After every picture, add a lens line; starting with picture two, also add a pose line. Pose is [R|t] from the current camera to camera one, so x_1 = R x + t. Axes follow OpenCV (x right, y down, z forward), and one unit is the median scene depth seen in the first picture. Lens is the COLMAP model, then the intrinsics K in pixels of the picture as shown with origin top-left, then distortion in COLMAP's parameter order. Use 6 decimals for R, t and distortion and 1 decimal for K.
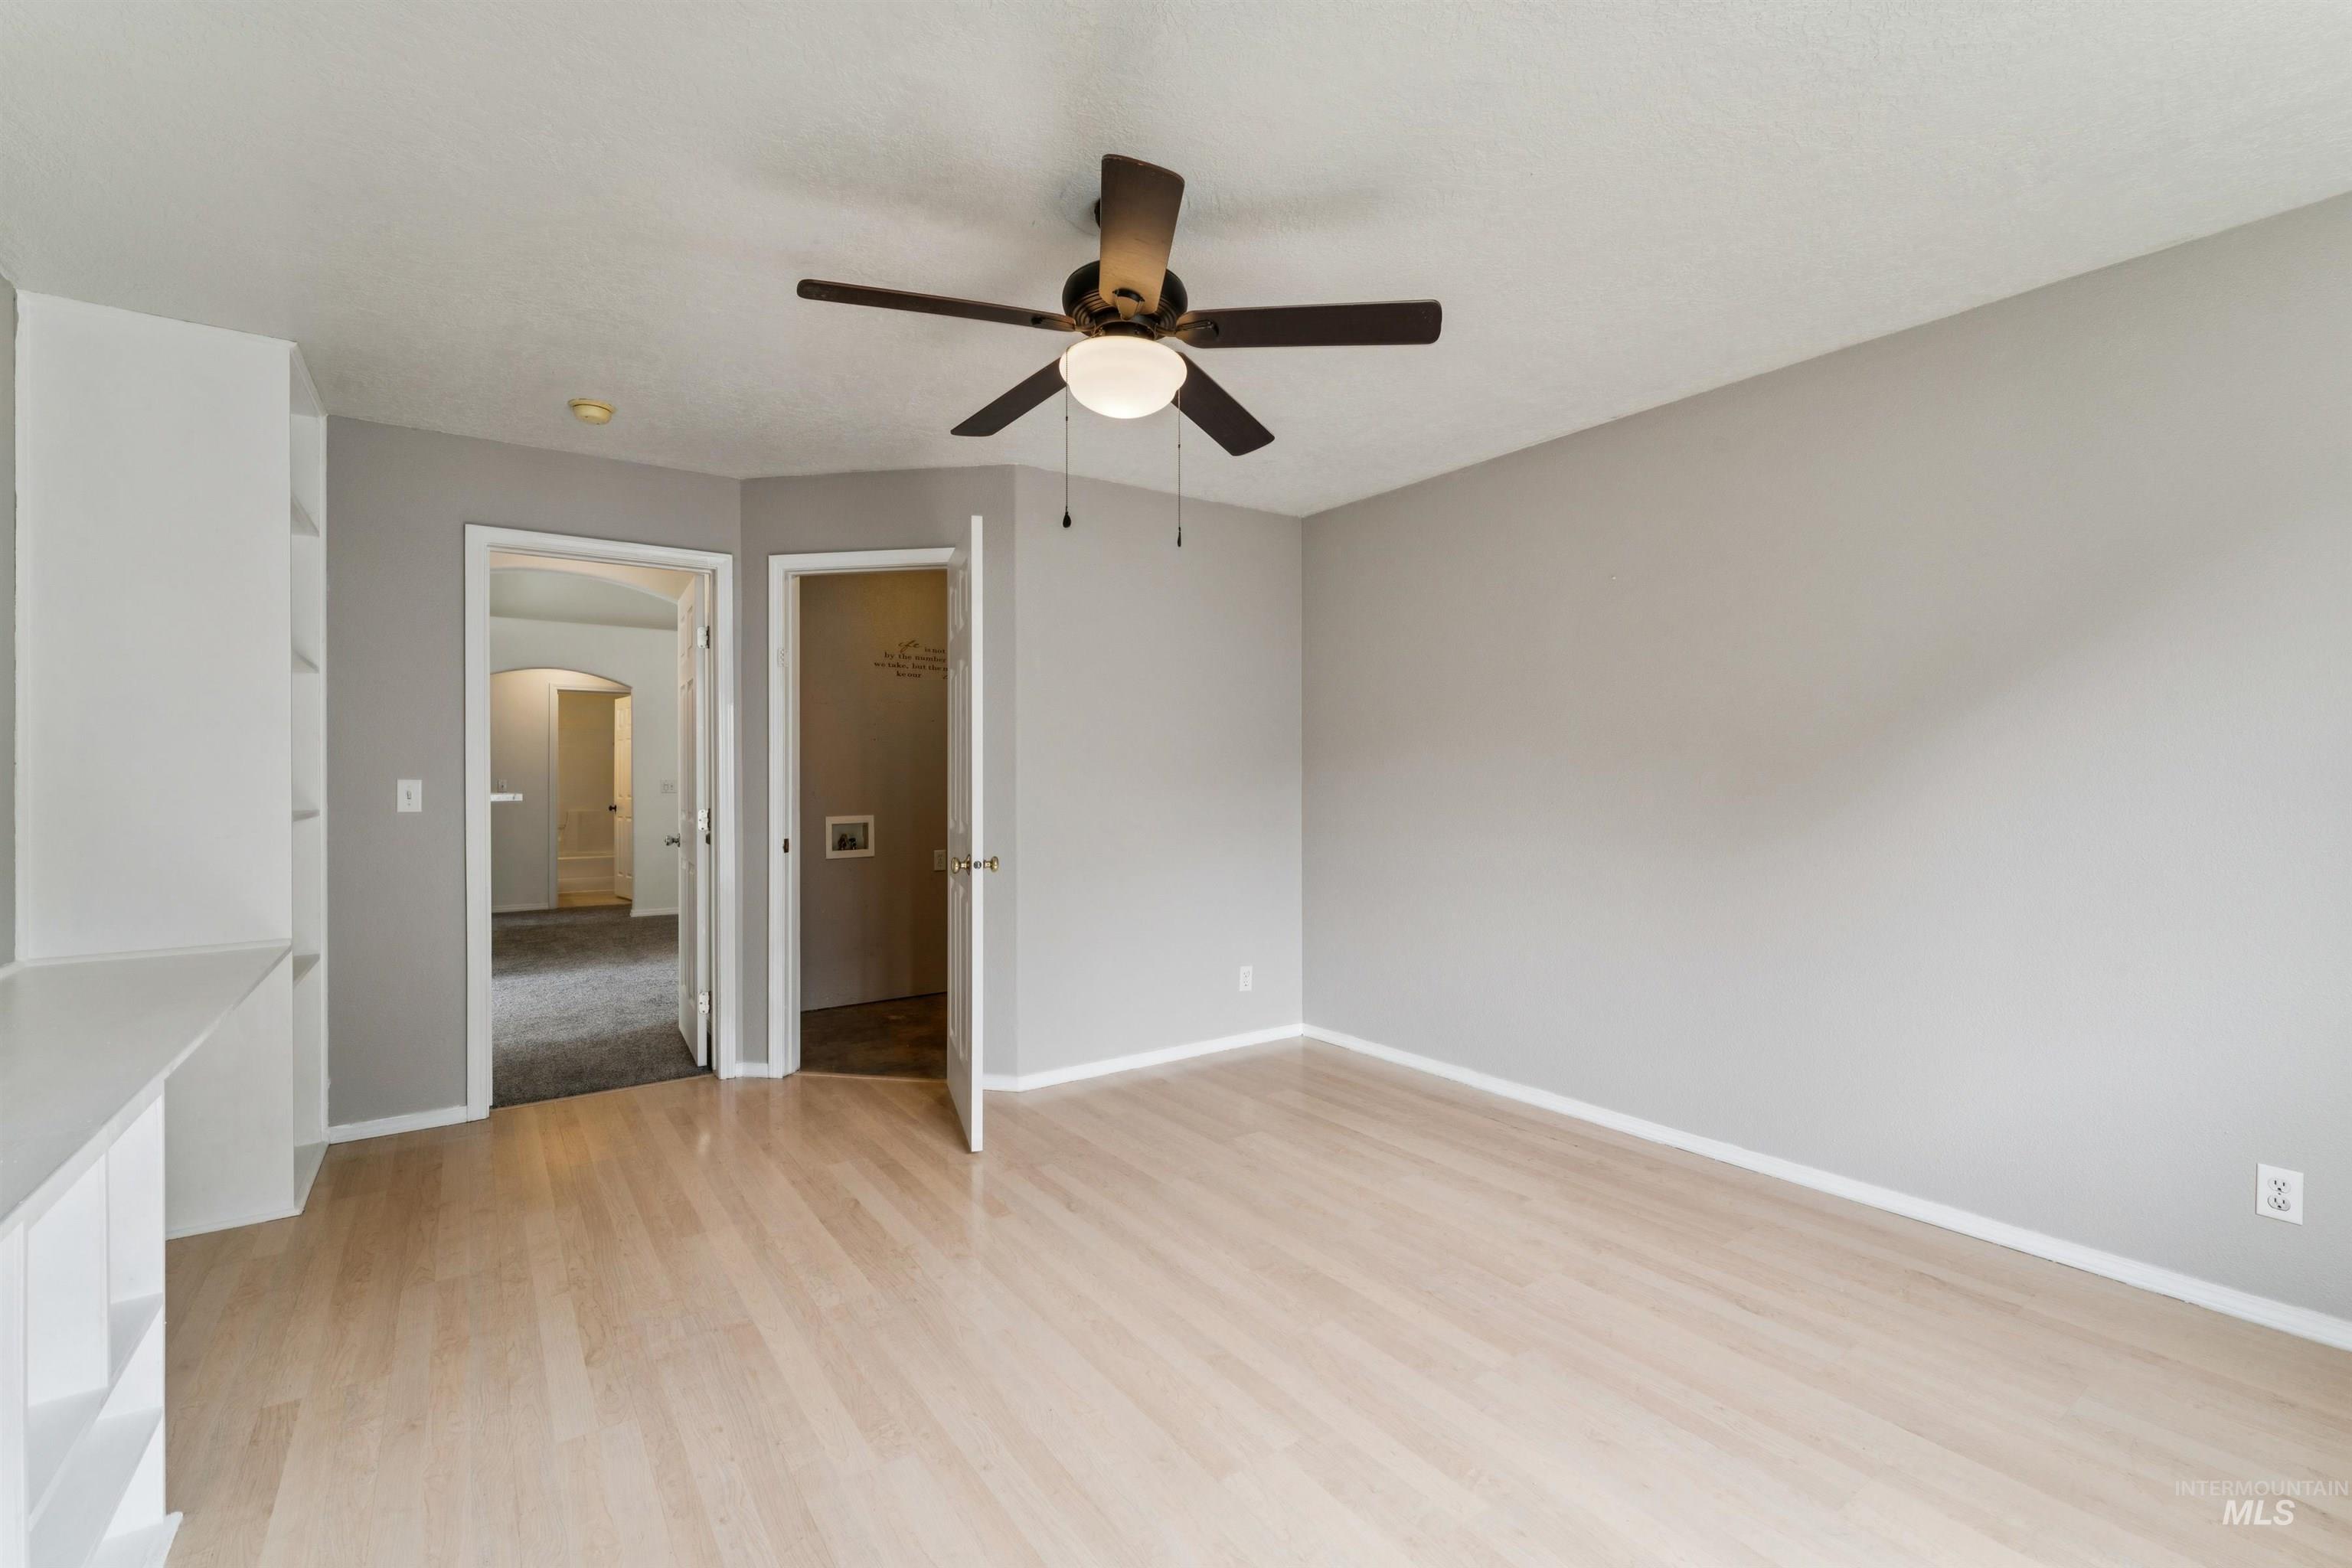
lens RADIAL K [[1013.5, 0, 1173.0], [0, 1013.5, 787.9], [0, 0, 1]] dist [-0.007619, 0.001896]
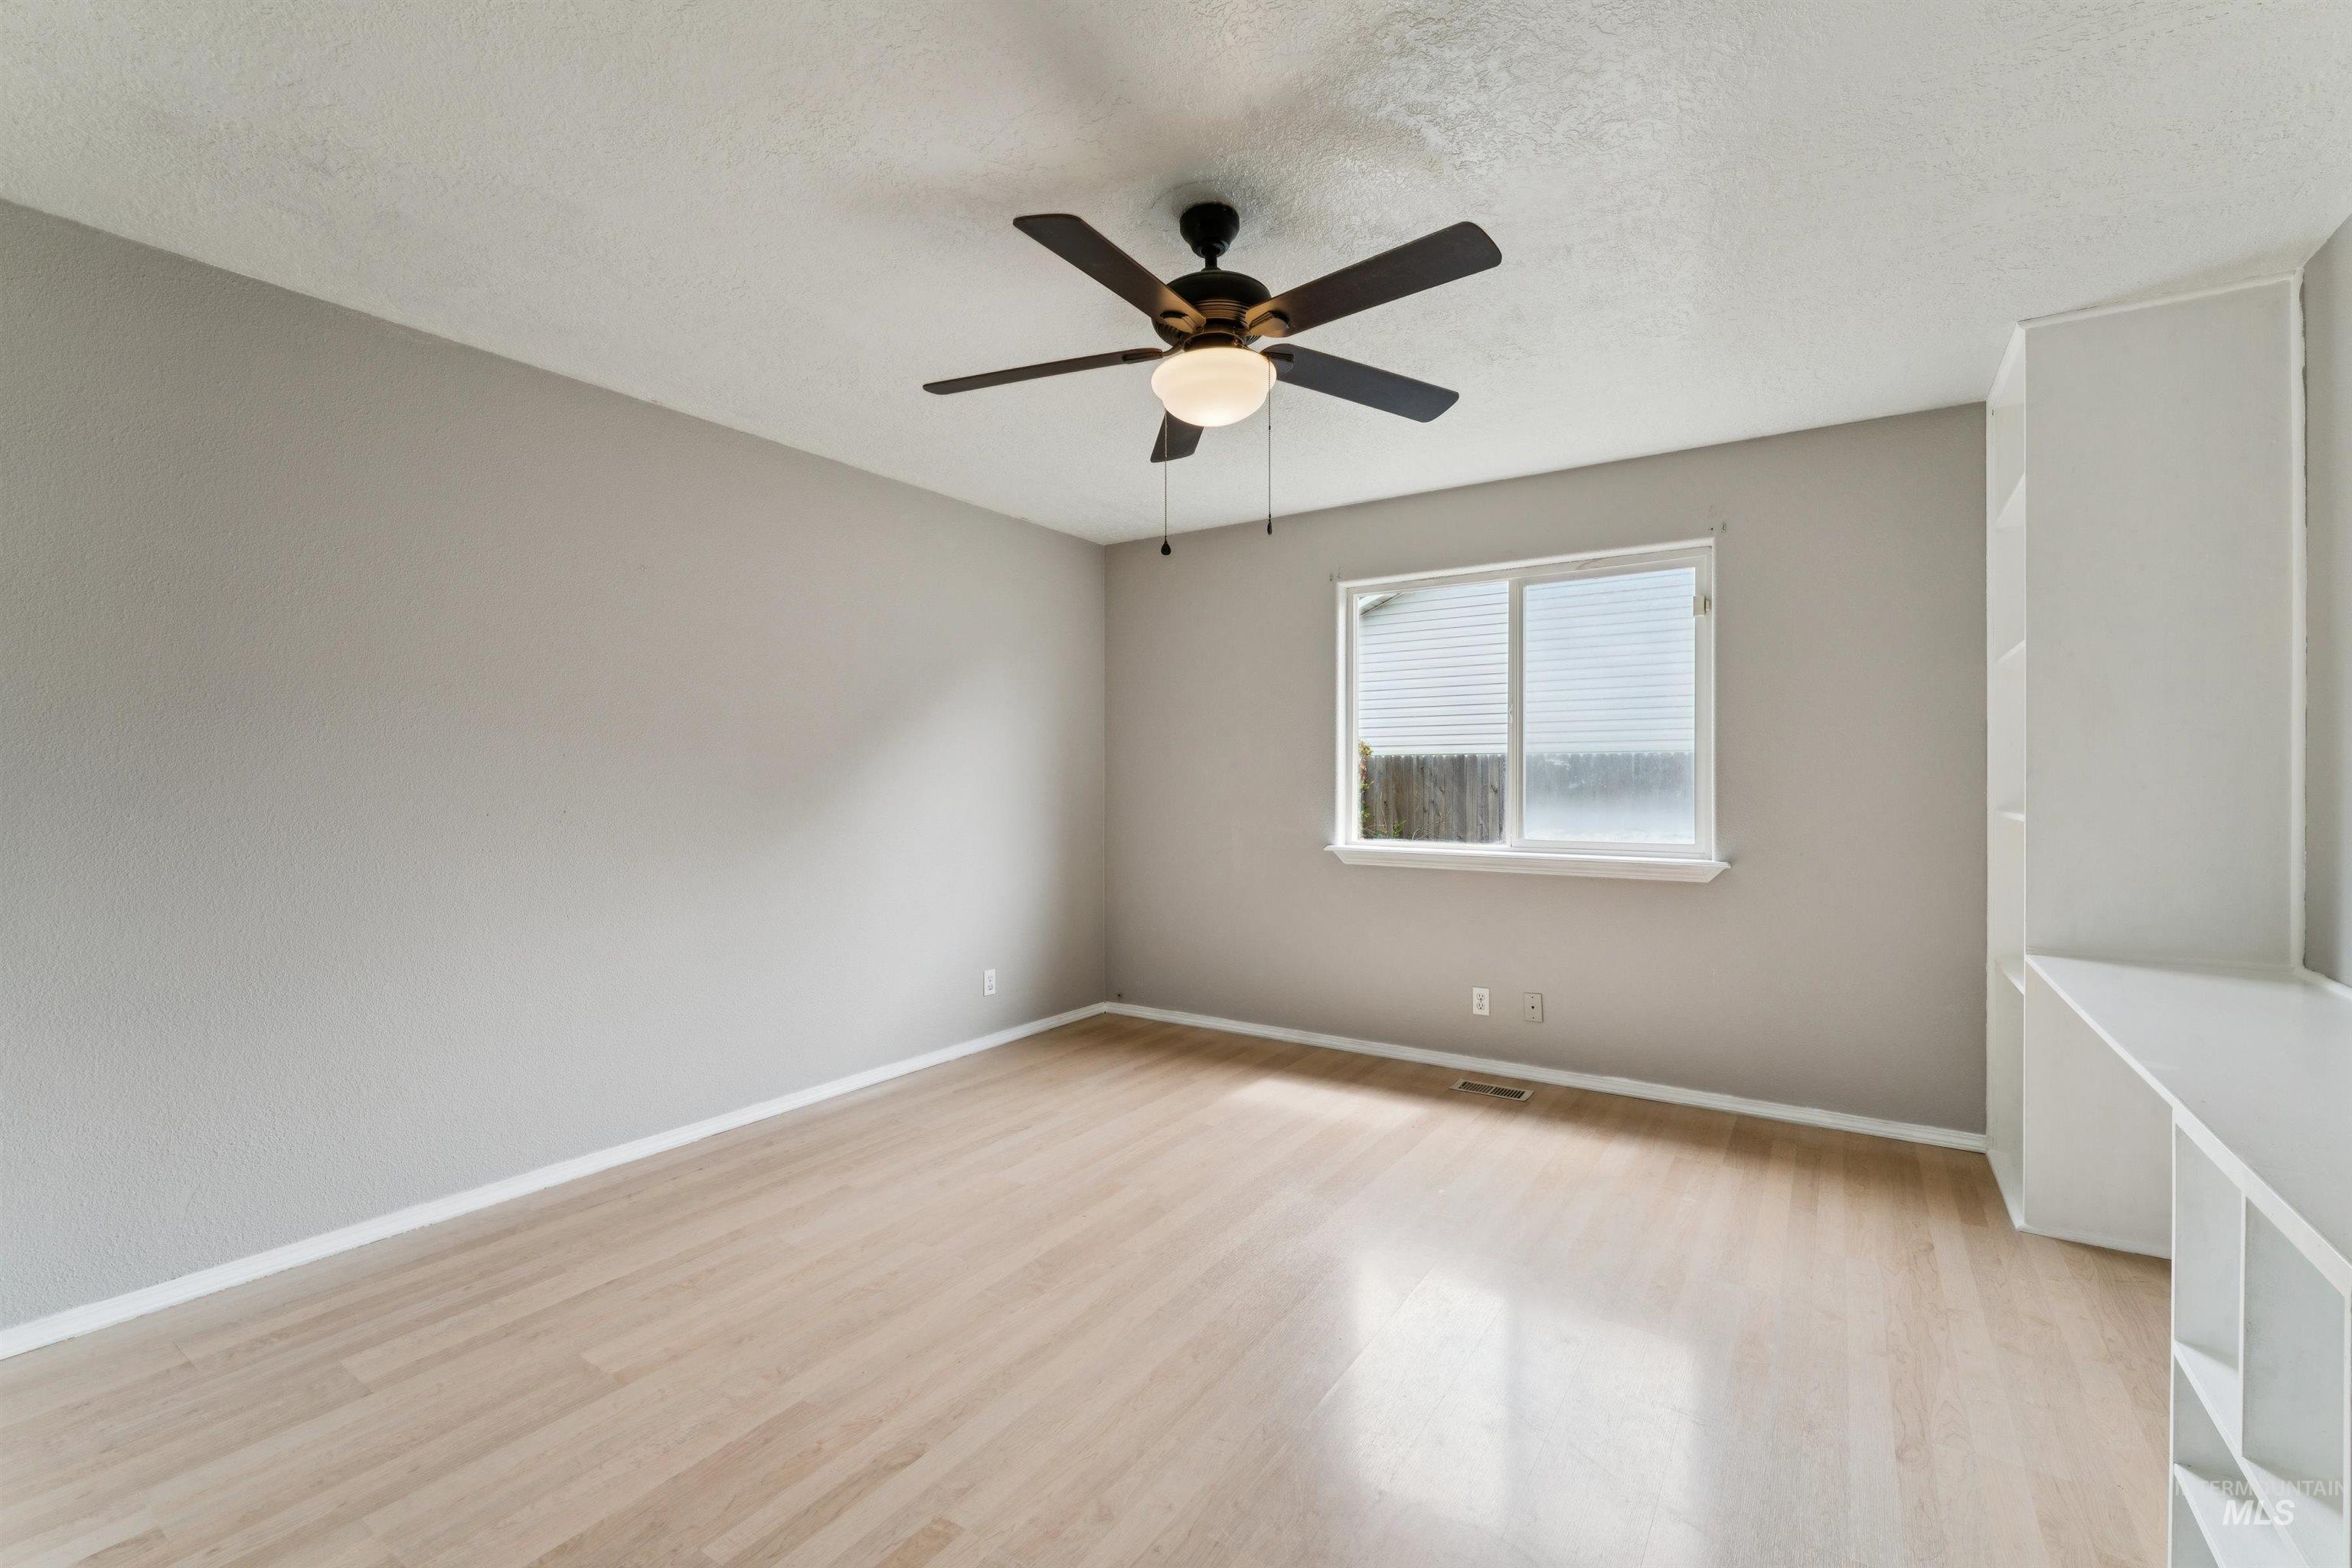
lens RADIAL K [[1013.5, 0, 1179.1], [0, 1013.5, 784.6], [0, 0, 1]] dist [-0.007619, 0.001896]
pose [[-0.365461, -0.001123, 0.930826, -0.649282], [0.013862, 0.999882, 0.006649, -0.006624], [-0.930723, 0.015333, -0.365402, 0.926509]]
